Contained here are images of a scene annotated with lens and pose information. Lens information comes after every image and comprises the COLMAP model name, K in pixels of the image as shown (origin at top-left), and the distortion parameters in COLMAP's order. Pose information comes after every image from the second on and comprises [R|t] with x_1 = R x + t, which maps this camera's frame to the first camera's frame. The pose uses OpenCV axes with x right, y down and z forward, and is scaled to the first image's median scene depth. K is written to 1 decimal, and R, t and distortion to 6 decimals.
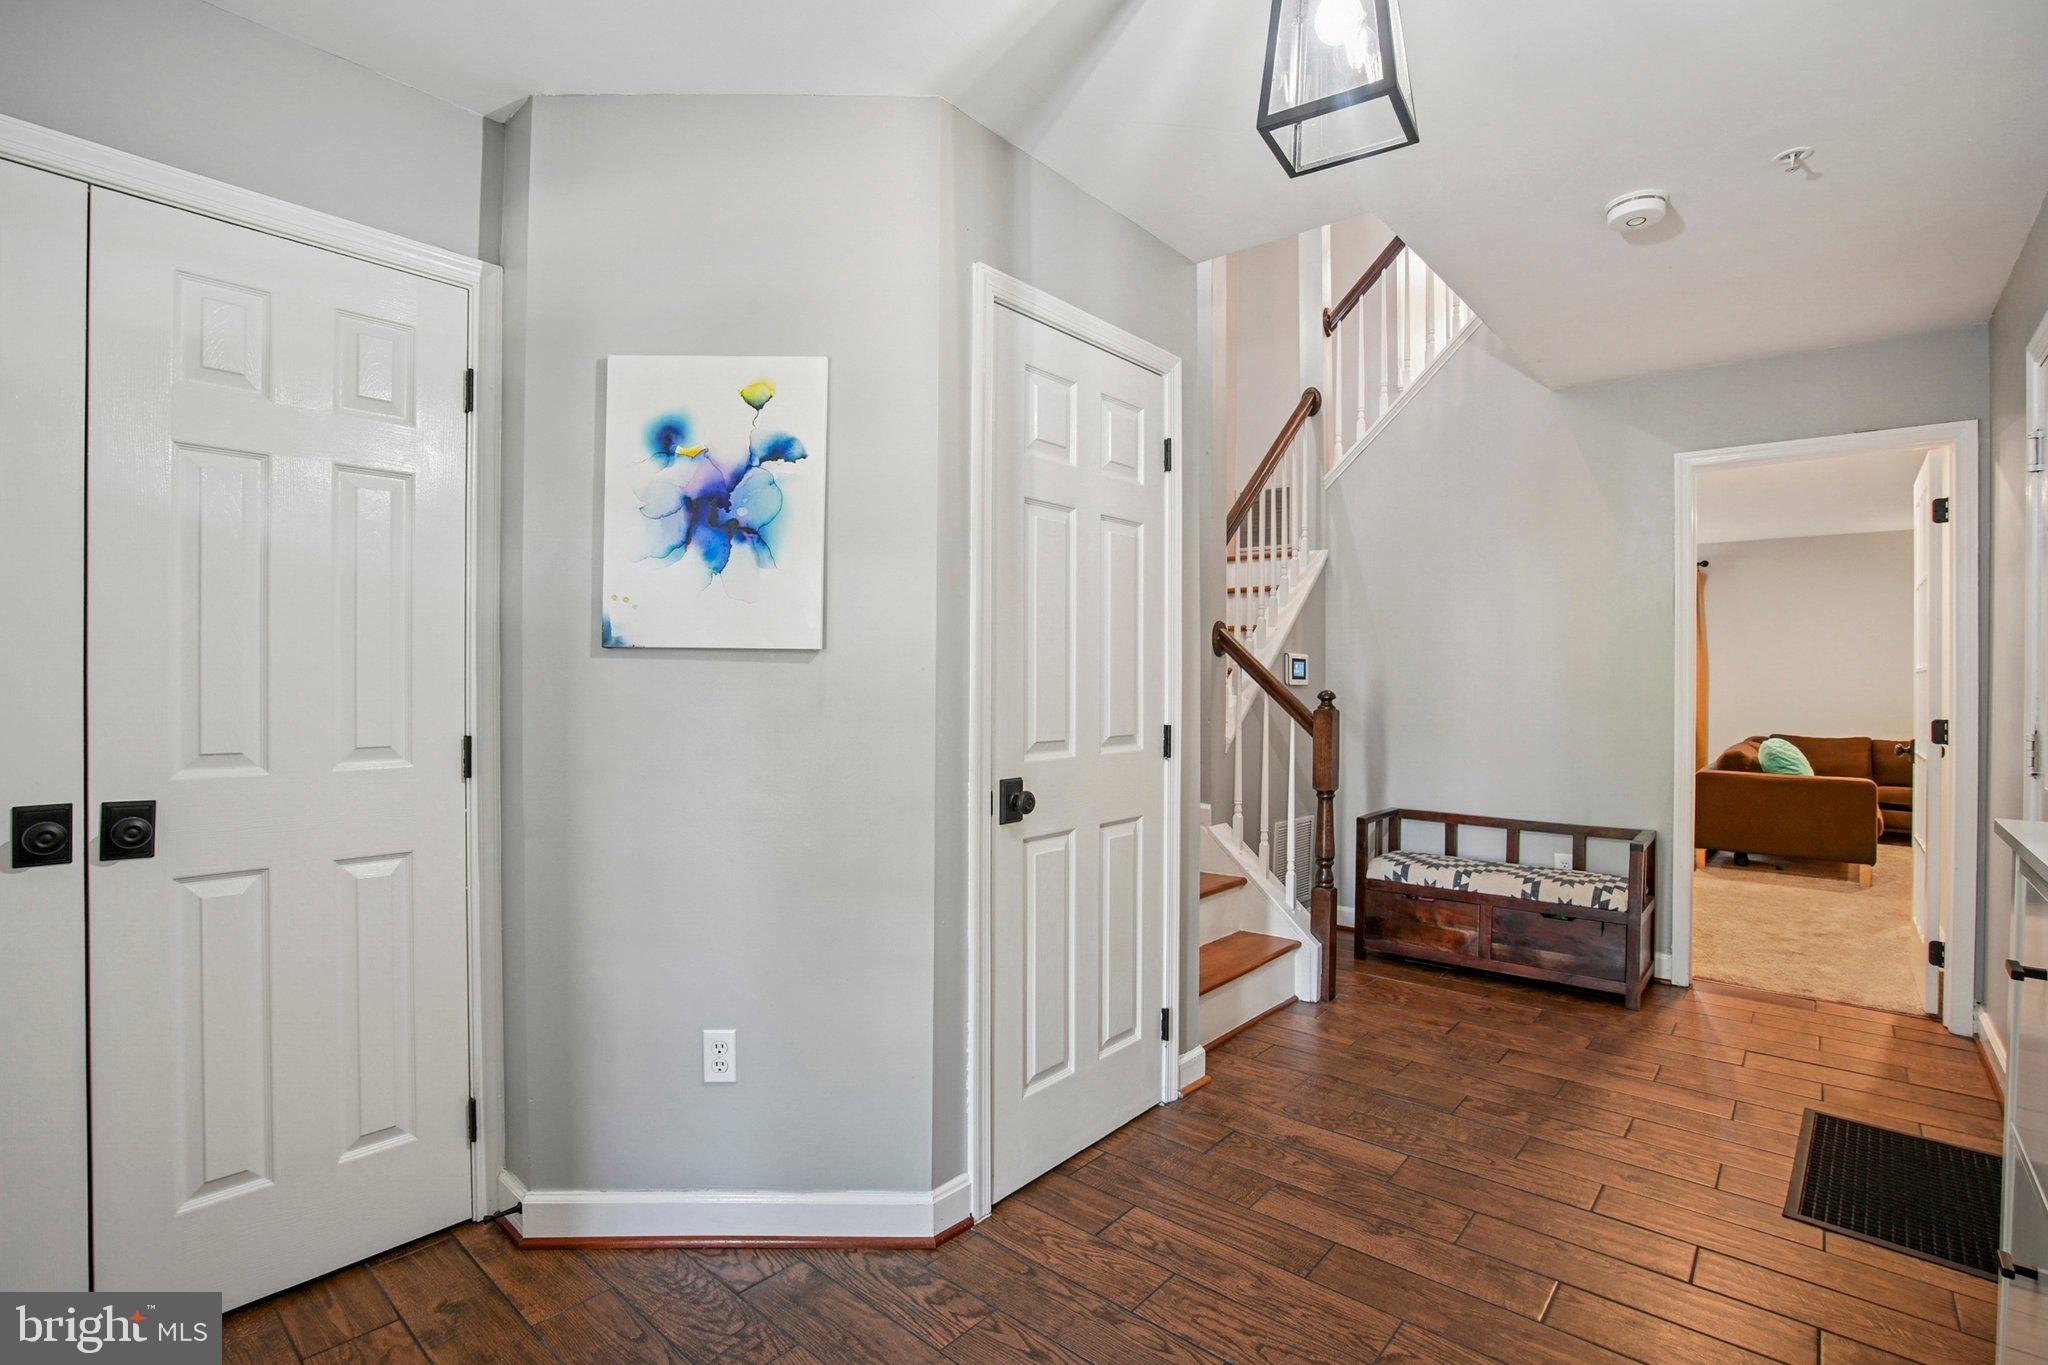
lens RADIAL K [[954.8, 0, 1024.0], [0, 954.8, 682.5], [0, 0, 1]] dist [-0.000236, -0.000008]
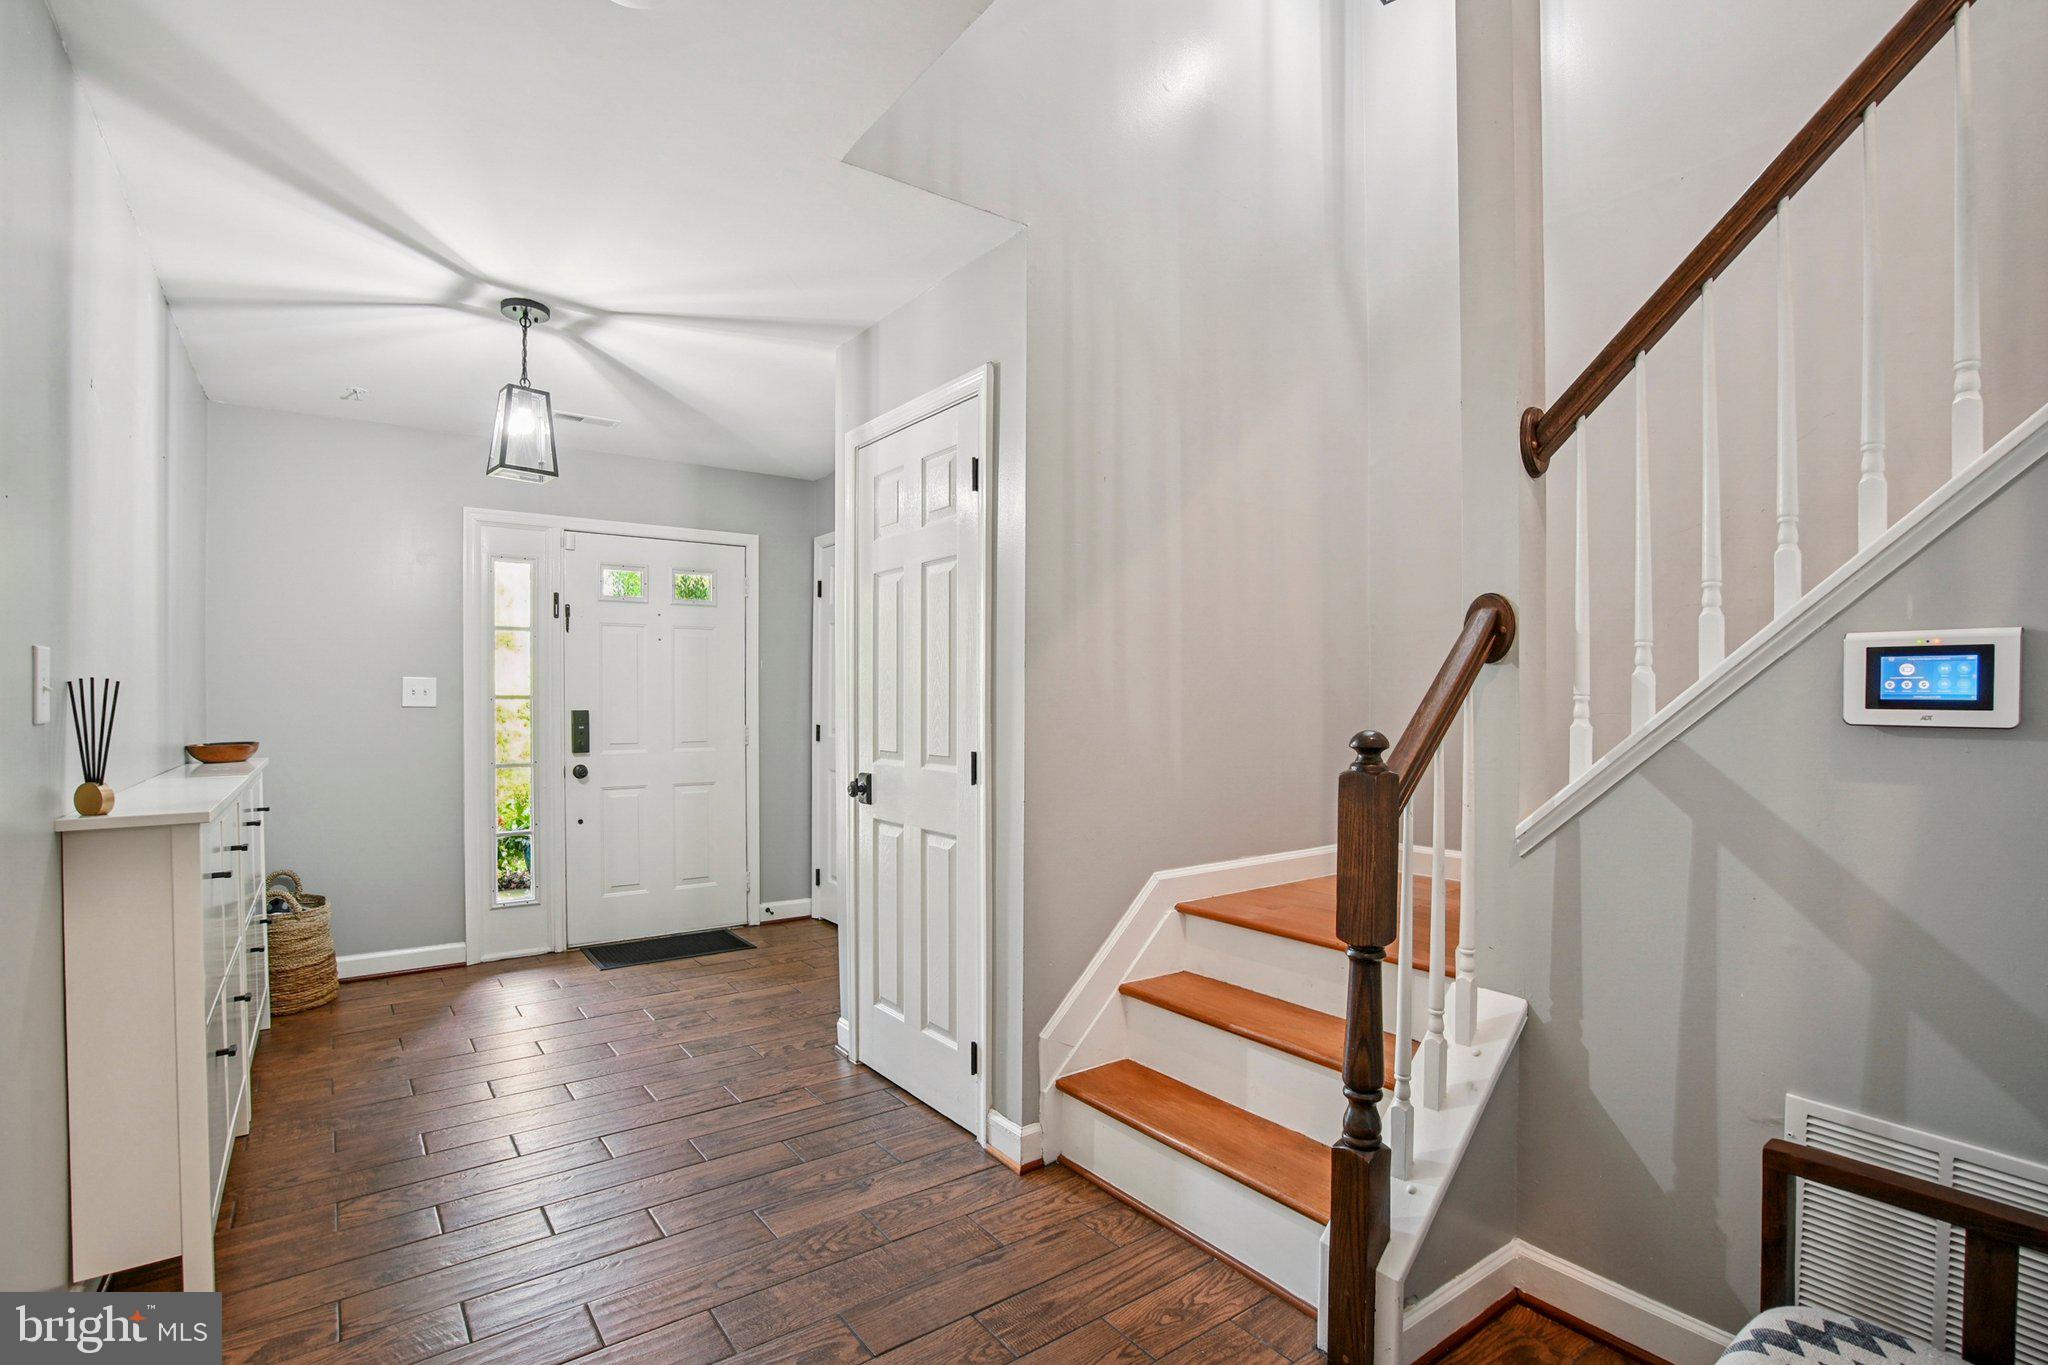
lens RADIAL K [[988.6, 0, 1024.0], [0, 988.6, 682.5], [0, 0, 1]] dist [0.000570, 0.000500]
pose [[-0.227258, -0.011011, -0.973772, 1.162000], [0.003203, 0.999922, -0.012054, -0.014189], [0.973829, -0.005858, -0.227205, 1.323470]]
